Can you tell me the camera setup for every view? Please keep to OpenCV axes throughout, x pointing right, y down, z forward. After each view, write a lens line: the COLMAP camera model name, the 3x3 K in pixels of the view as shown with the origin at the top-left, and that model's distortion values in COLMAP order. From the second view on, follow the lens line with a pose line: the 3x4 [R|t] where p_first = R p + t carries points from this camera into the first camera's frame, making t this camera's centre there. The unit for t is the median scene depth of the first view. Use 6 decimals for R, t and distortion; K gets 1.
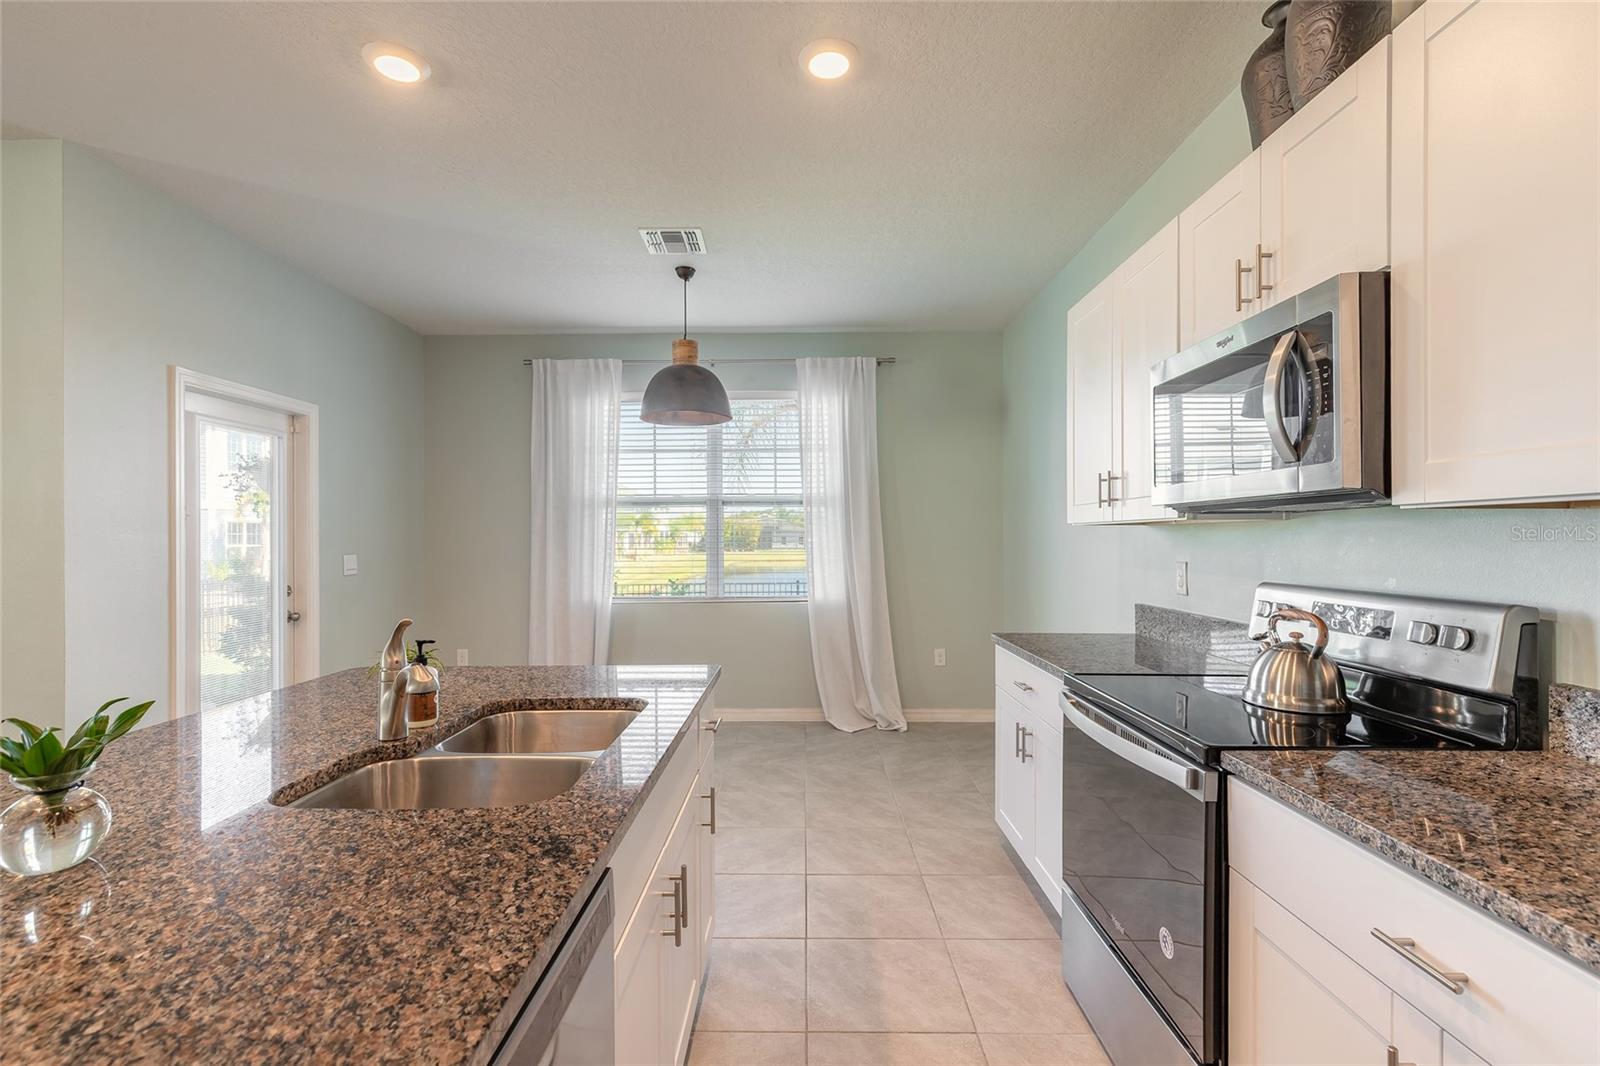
lens RADIAL K [[736.7, 0, 794.3], [0, 736.7, 544.0], [0, 0, 1]] dist [-0.000485, 0.000166]
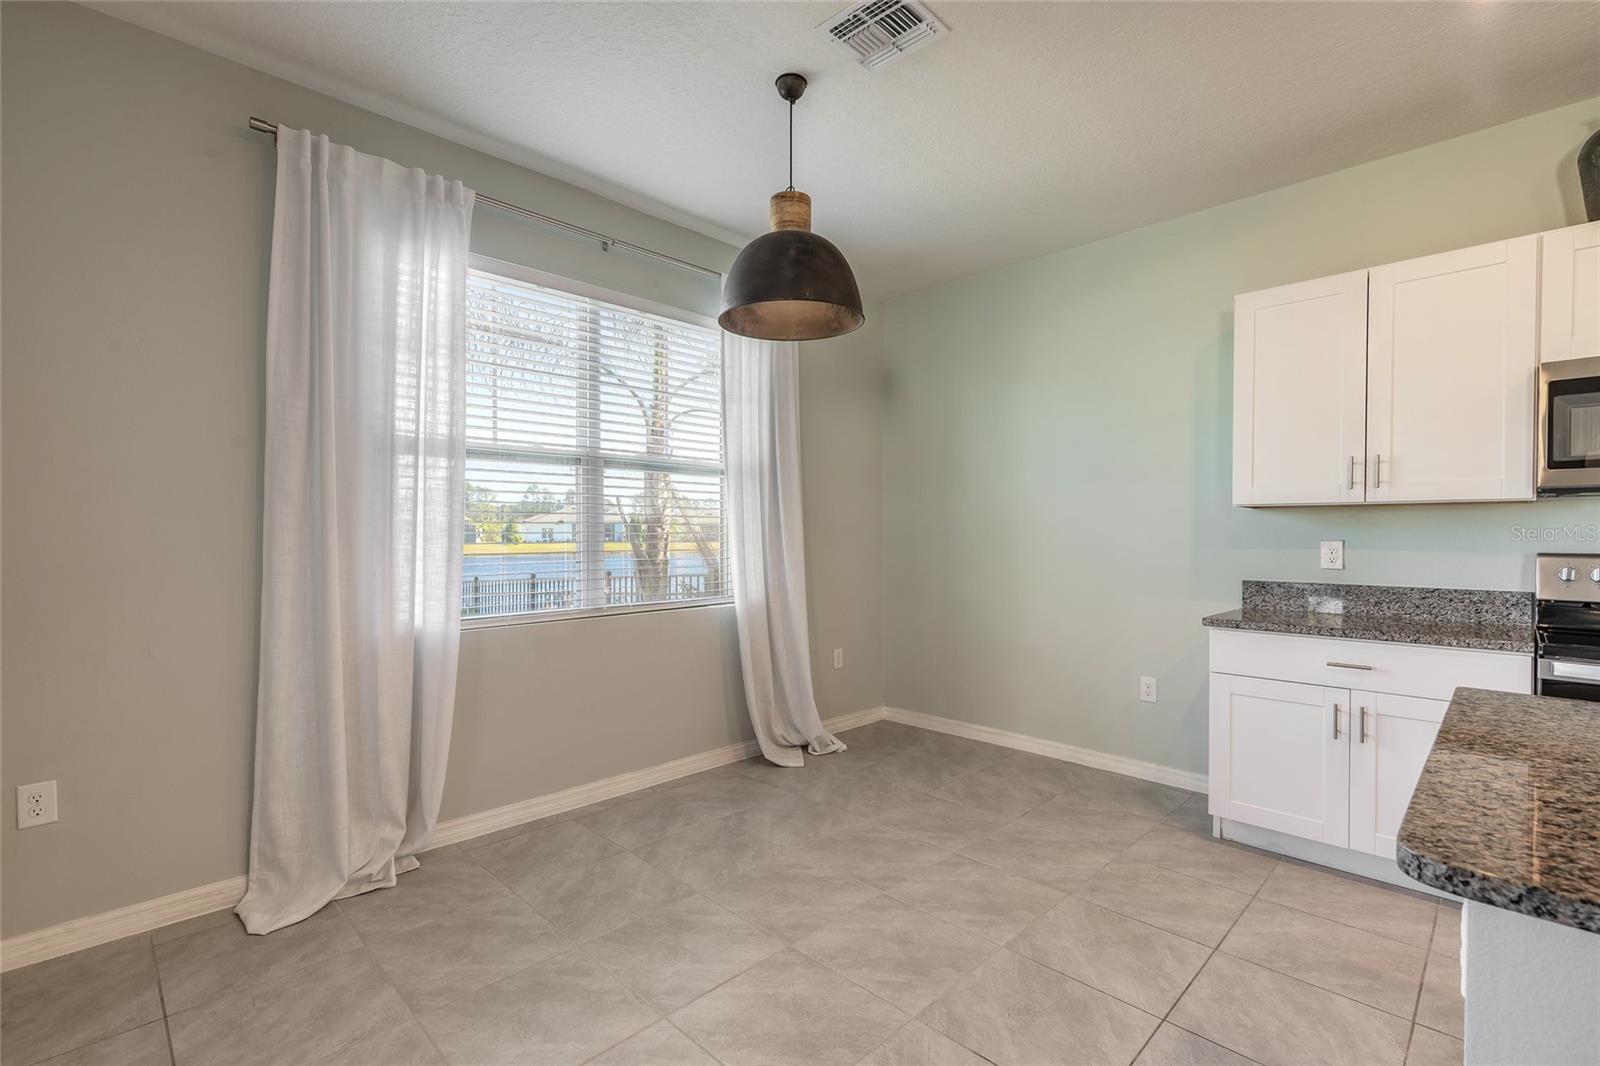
lens RADIAL K [[736.7, 0, 799.6], [0, 736.7, 533.3], [0, 0, 1]] dist [-0.000485, 0.000166]
pose [[0.689194, 0.003765, 0.724567, -0.465557], [0.003695, 0.999955, -0.008711, 0.014325], [-0.724567, 0.008680, 0.689150, 0.439118]]
